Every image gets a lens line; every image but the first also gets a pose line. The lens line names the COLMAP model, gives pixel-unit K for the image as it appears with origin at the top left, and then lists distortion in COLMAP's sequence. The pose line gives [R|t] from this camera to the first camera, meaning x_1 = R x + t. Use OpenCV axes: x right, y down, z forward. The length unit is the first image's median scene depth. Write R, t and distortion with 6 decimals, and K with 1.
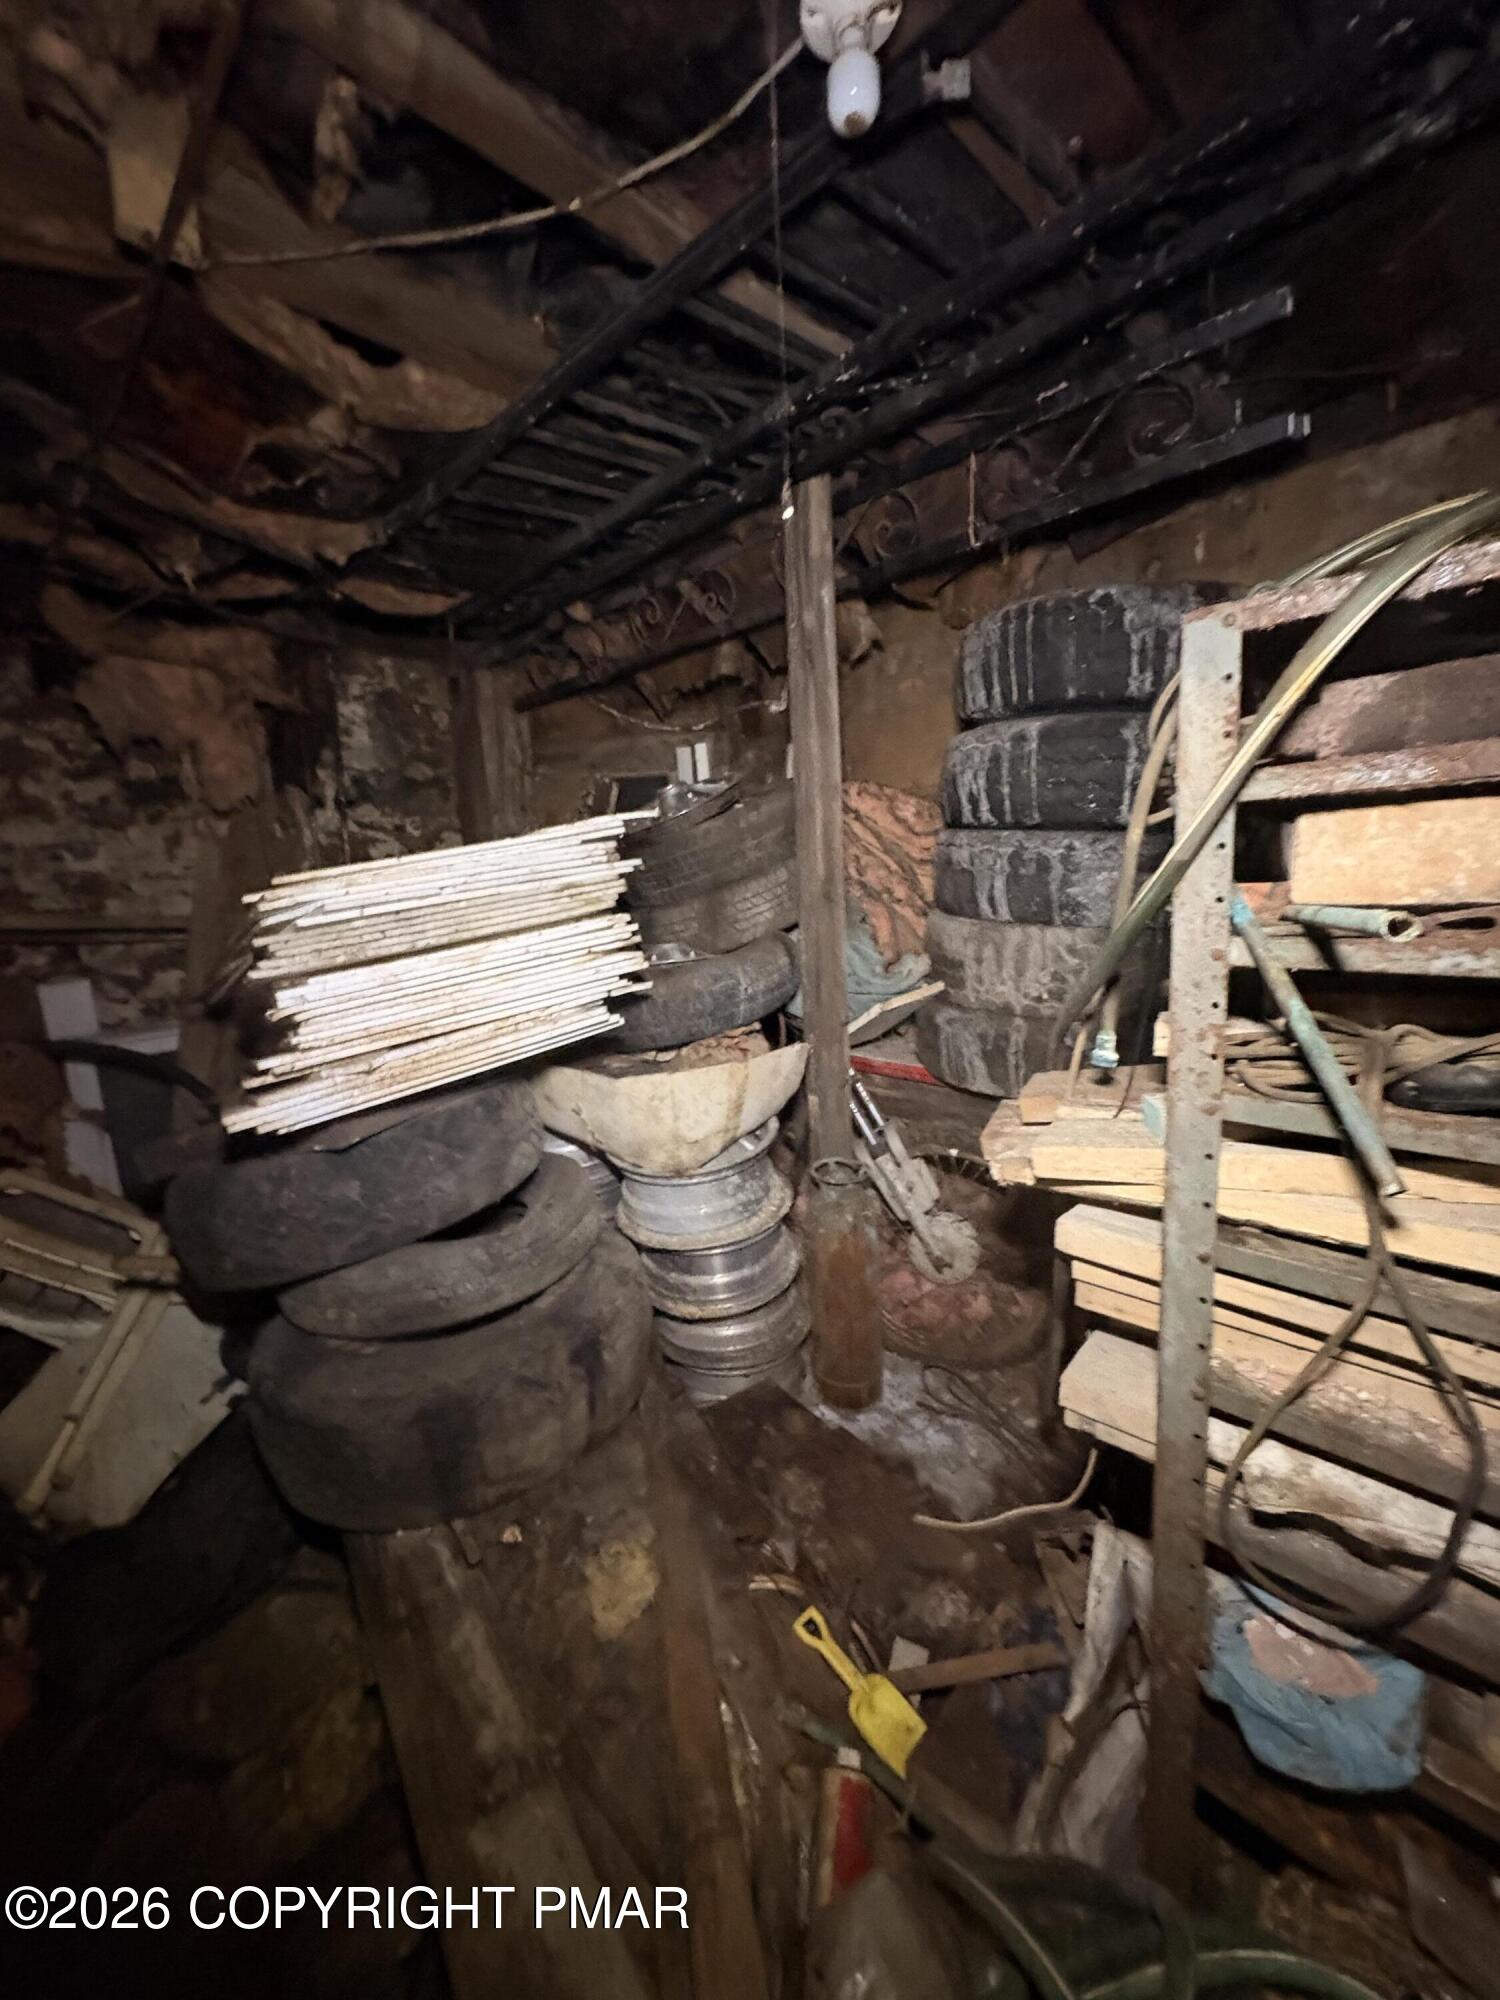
lens RADIAL K [[793.2, 0, 748.2], [0, 793.2, 1000.7], [0, 0, 1]] dist [0.000680, -0.000253]
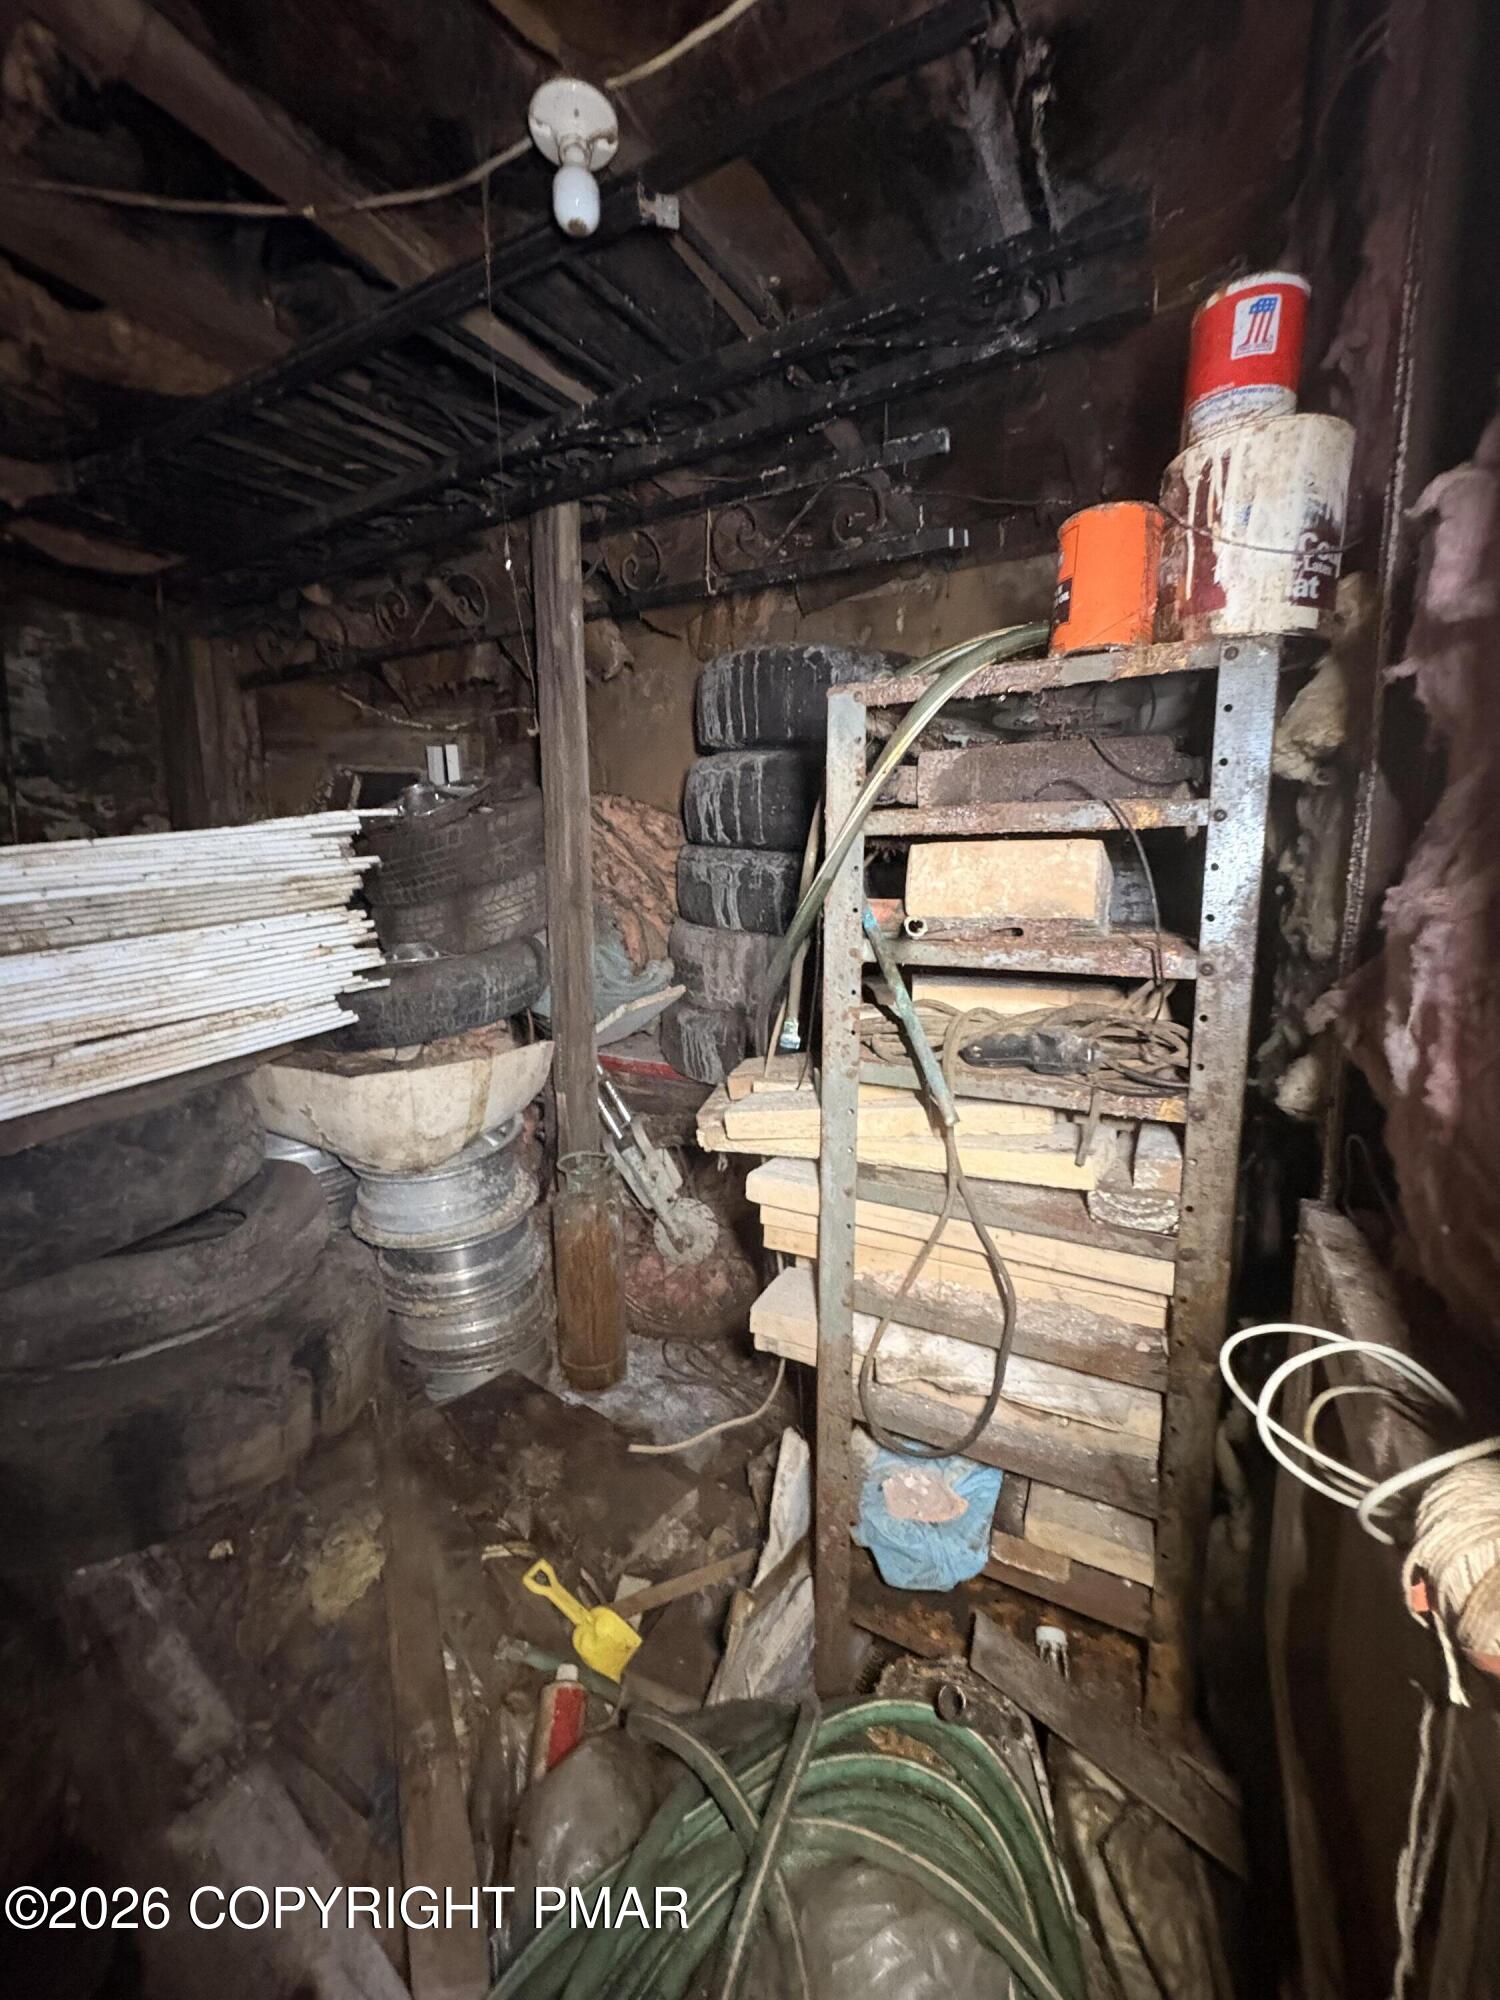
lens RADIAL K [[793.2, 0, 747.8], [0, 793.2, 996.8], [0, 0, 1]] dist [0.000680, -0.000253]
pose [[0.959382, 0.005341, 0.282058, 0.033754], [0.000103, 0.999814, -0.019283, 0.020392], [-0.282109, 0.018528, 0.959203, -0.098212]]
